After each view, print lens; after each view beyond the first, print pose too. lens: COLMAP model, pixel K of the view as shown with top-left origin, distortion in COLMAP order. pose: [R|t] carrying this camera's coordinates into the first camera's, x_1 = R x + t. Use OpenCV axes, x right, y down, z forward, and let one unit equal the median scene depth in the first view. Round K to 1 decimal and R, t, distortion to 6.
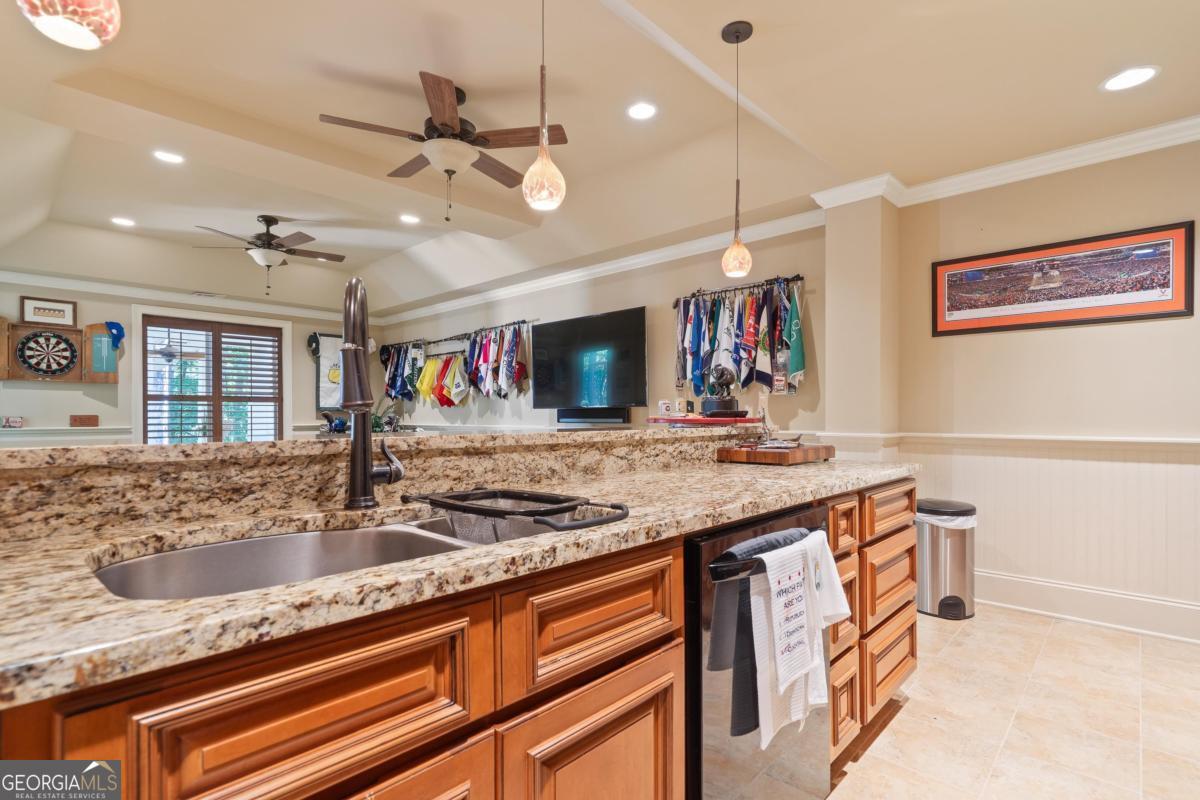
lens RADIAL K [[588.4, 0, 585.7], [0, 588.4, 416.2], [0, 0, 1]] dist [0.011726, 0.000066]
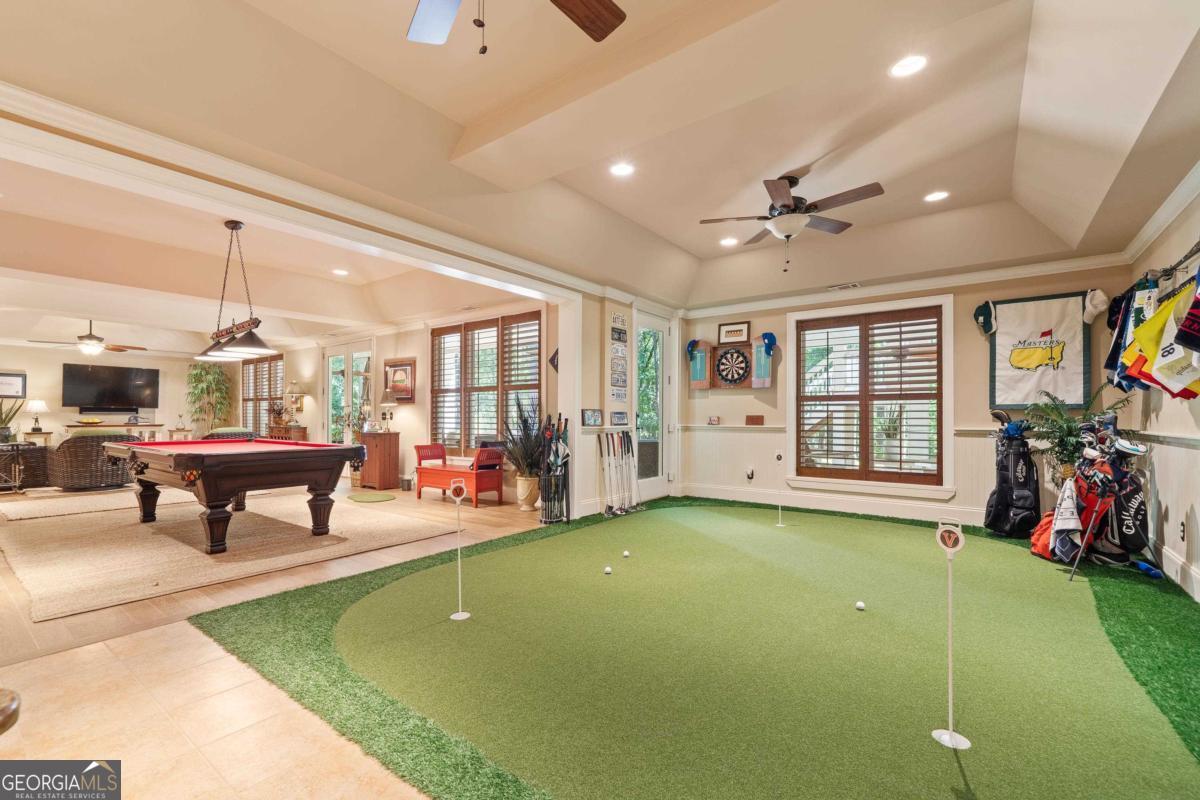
lens RADIAL K [[512.7, 0, 598.1], [0, 512.7, 416.0], [0, 0, 1]] dist [-0.000817, -0.000065]
pose [[0.123960, 0.000895, -0.992287, 0.132729], [-0.004240, 0.999991, 0.000372, 0.000330], [0.992278, 0.004161, 0.123962, 0.573908]]
